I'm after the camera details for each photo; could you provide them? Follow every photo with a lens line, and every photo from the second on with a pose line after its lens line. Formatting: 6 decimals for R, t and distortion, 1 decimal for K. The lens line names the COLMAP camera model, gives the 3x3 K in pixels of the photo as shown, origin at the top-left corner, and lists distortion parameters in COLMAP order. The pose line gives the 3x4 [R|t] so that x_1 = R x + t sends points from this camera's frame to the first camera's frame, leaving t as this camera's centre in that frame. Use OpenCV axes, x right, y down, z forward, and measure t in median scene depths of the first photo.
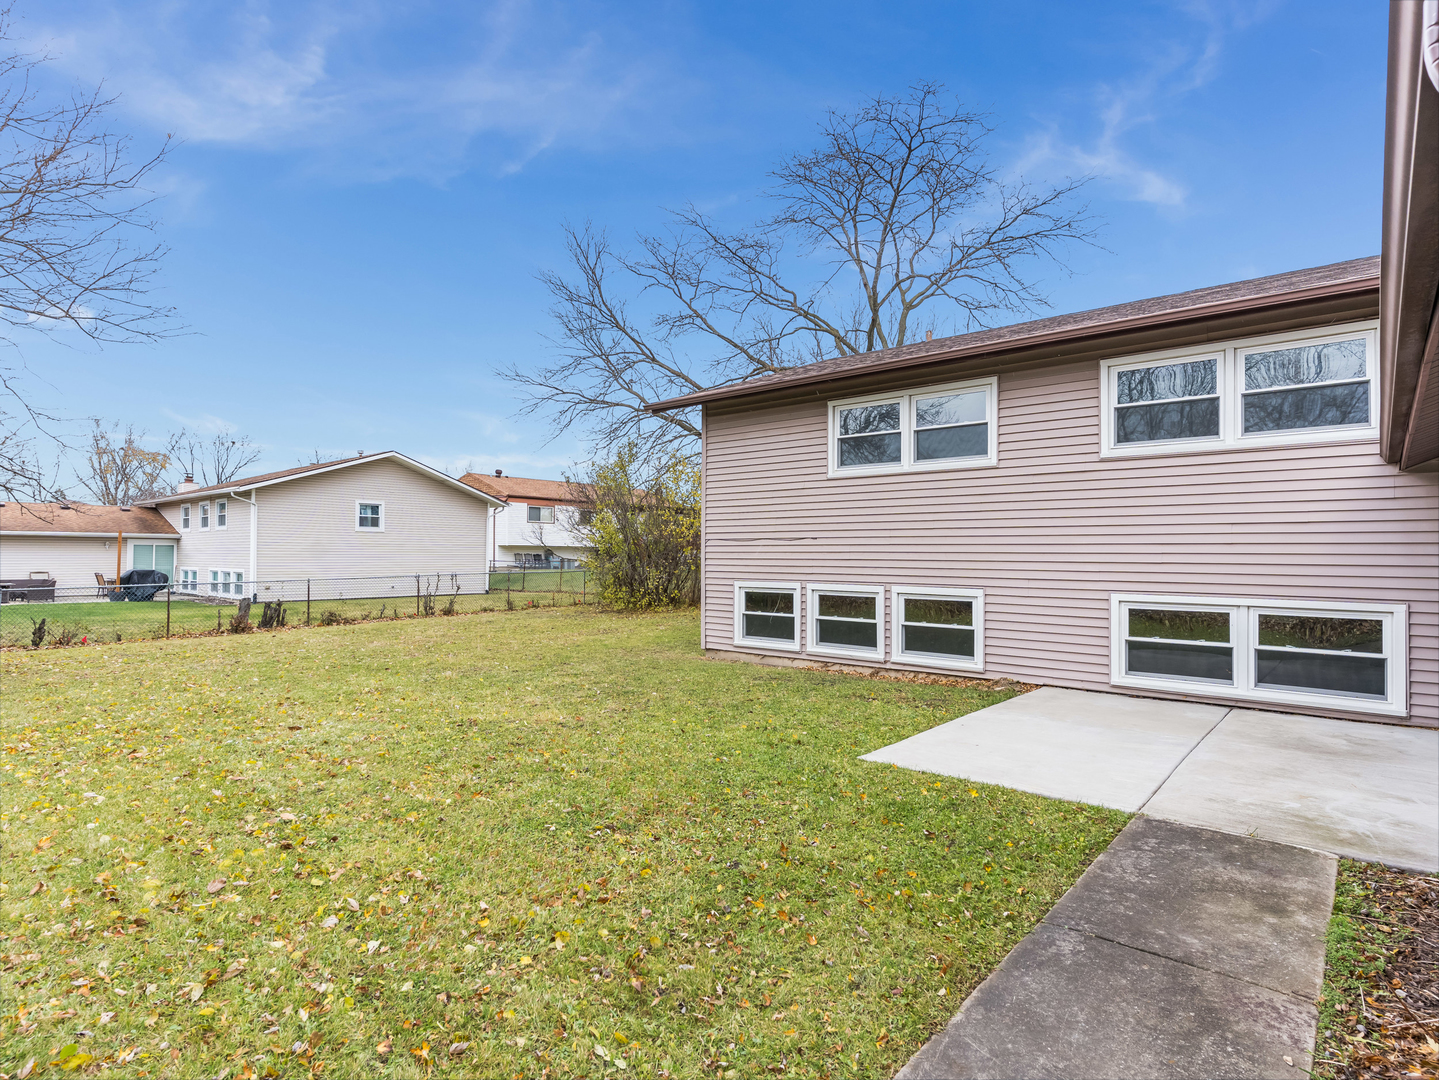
lens RADIAL K [[769.4, 0, 717.6], [0, 769.4, 534.9], [0, 0, 1]] dist [0.039398, -0.000023]
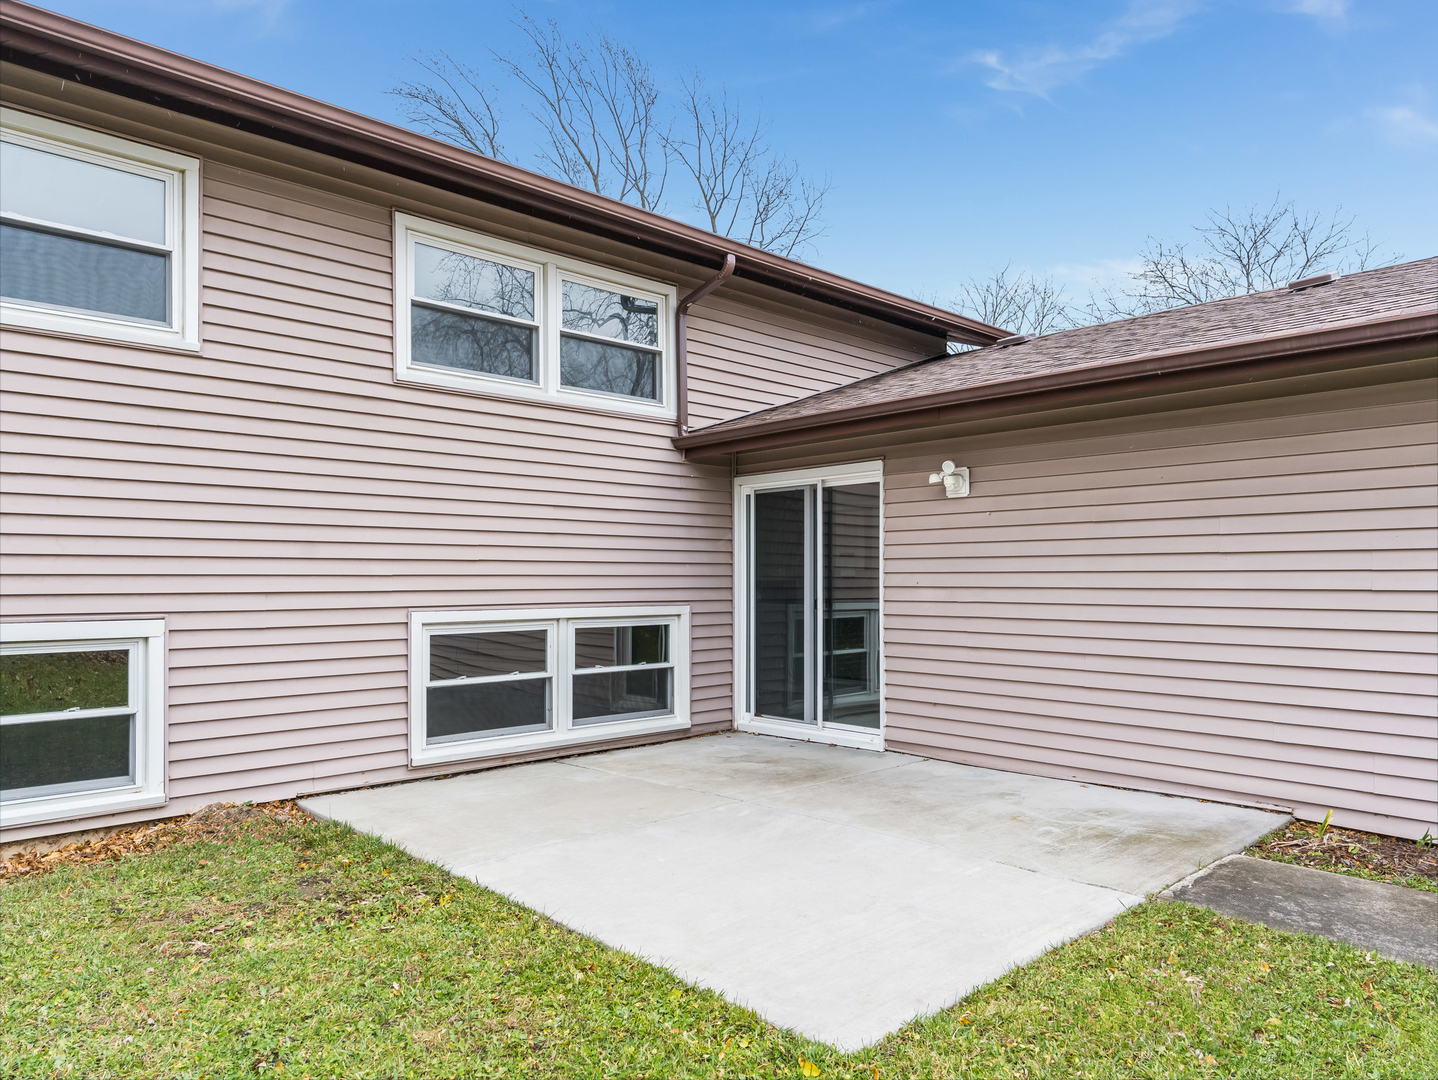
lens RADIAL K [[970.0, 0, 707.7], [0, 970.0, 558.8], [0, 0, 1]] dist [0.010733, -0.007286]
pose [[0.125954, 0.018652, 0.991861, -0.197288], [-0.019869, 0.999670, -0.016276, 0.042656], [-0.991837, -0.017657, 0.126283, 0.686679]]
